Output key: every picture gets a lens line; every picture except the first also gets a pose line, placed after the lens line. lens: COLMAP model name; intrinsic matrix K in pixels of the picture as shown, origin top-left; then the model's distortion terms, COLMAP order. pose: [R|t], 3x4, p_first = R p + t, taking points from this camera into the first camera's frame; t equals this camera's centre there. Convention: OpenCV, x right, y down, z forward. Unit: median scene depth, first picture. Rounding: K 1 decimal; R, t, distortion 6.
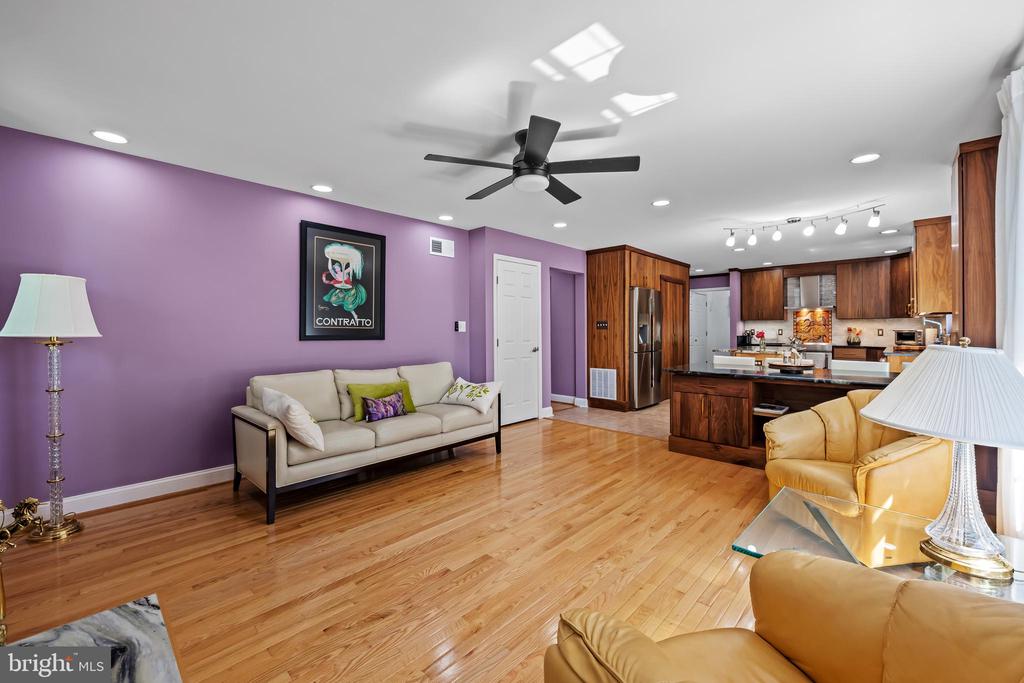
lens RADIAL K [[412.7, 0, 512.1], [0, 412.7, 334.8], [0, 0, 1]] dist [-0.008229, 0.000155]
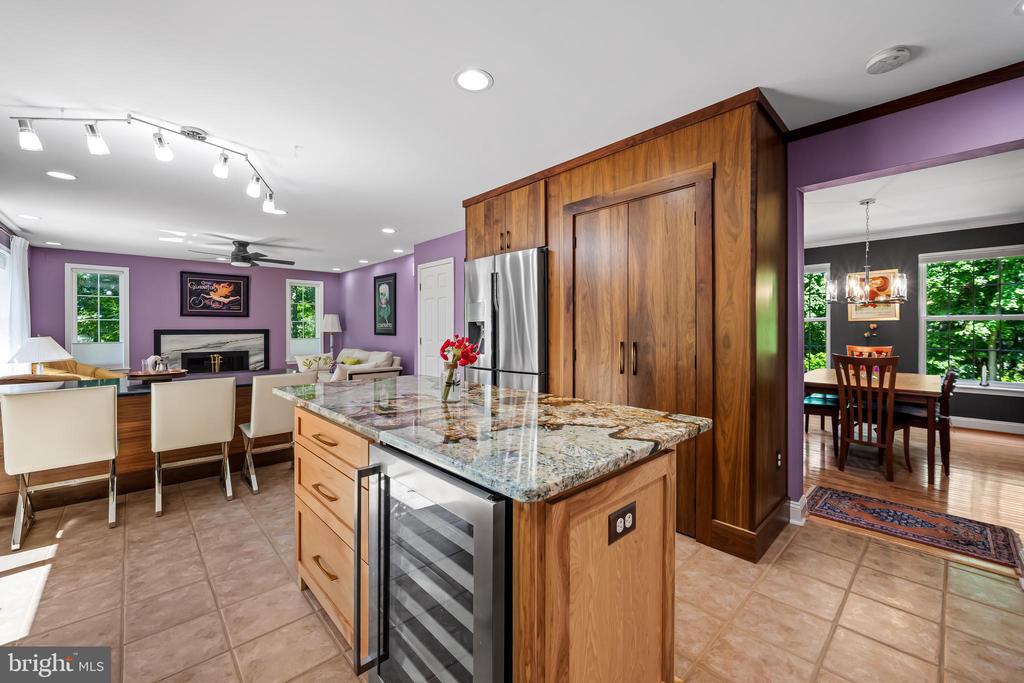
lens RADIAL K [[412.7, 0, 507.6], [0, 412.7, 326.9], [0, 0, 1]] dist [-0.008229, 0.000155]
pose [[-0.069005, -0.002644, -0.997613, 0.714750], [-0.007147, 0.999972, -0.002156, -0.012844], [0.997591, 0.006981, -0.069022, 0.861330]]
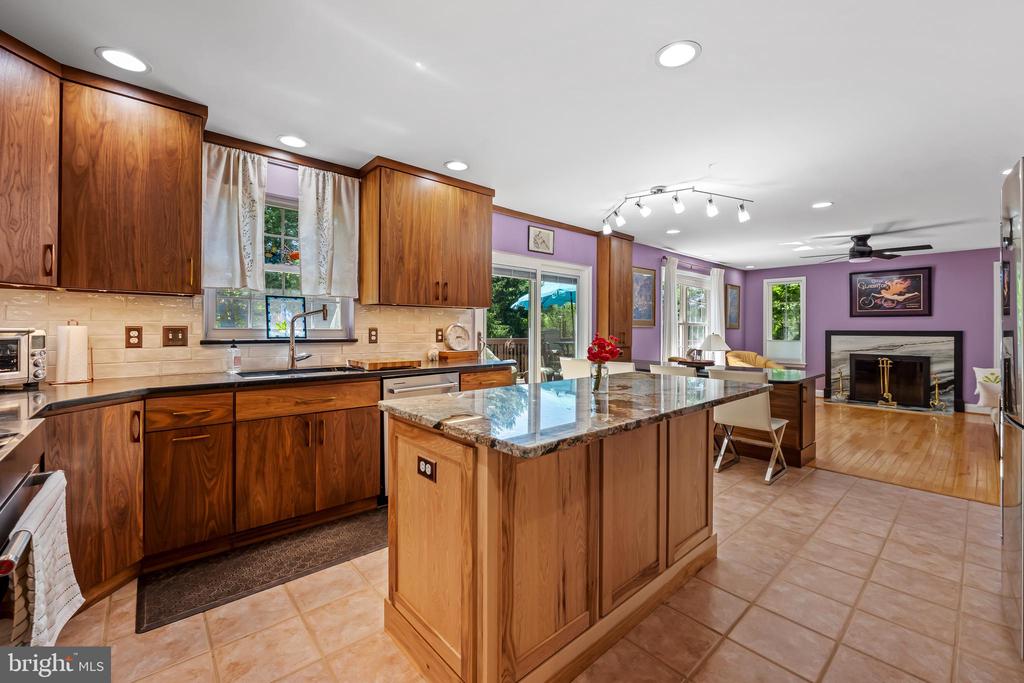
lens RADIAL K [[412.7, 0, 512.5], [0, 412.7, 330.4], [0, 0, 1]] dist [-0.008229, 0.000155]
pose [[-0.996346, -0.003323, 0.085341, 0.526413], [-0.002282, 0.999922, 0.012290, -0.013527], [-0.085376, 0.012050, -0.996276, 1.067564]]
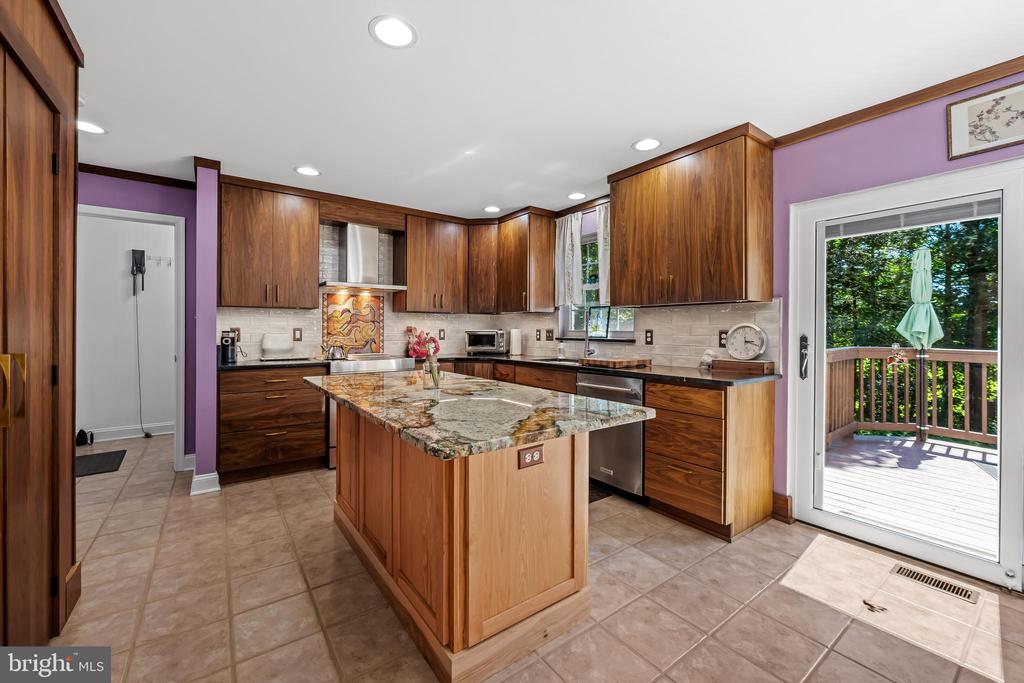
lens RADIAL K [[412.7, 0, 513.9], [0, 412.7, 333.3], [0, 0, 1]] dist [-0.008229, 0.000155]
pose [[0.177011, -0.006049, 0.984190, 0.245160], [0.005450, 0.999972, 0.005165, -0.009748], [-0.984194, 0.004450, 0.177039, 0.716764]]
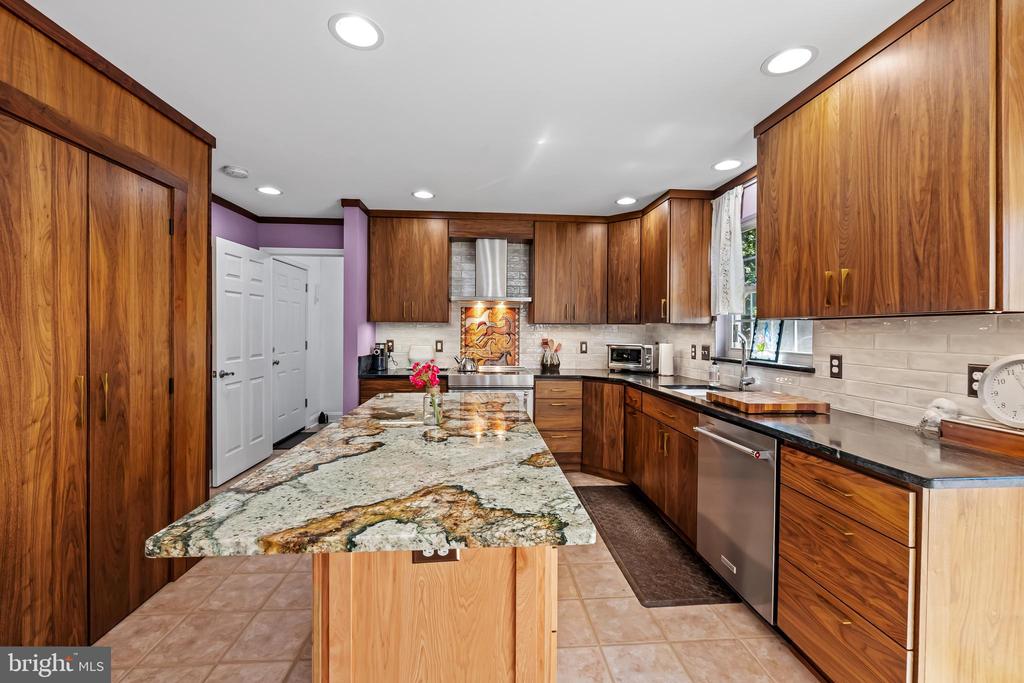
lens RADIAL K [[412.7, 0, 512.0], [0, 412.7, 334.5], [0, 0, 1]] dist [-0.008229, 0.000155]
pose [[0.669532, 0.000583, 0.742783, 0.354138], [-0.002801, 0.999995, 0.001740, -0.023831], [-0.742778, -0.003246, 0.669530, 0.629090]]
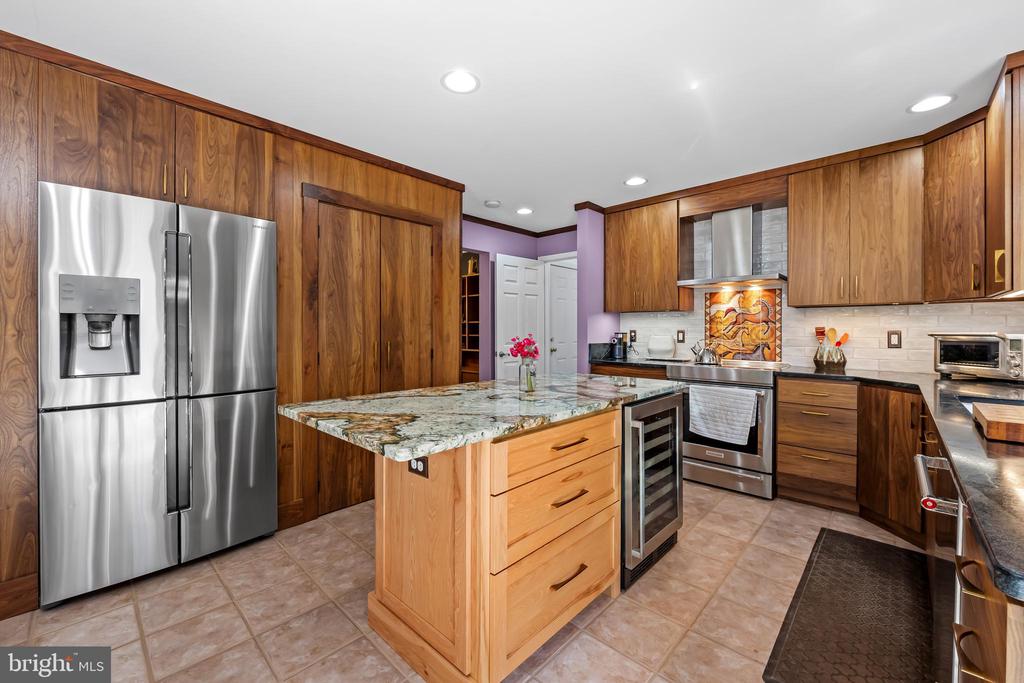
lens RADIAL K [[412.7, 0, 509.7], [0, 412.7, 334.4], [0, 0, 1]] dist [-0.008229, 0.000155]
pose [[0.999992, 0.004047, 0.000517, 0.484020], [-0.004047, 0.999992, -0.000317, -0.008633], [-0.000518, 0.000315, 1.000000, 0.556218]]
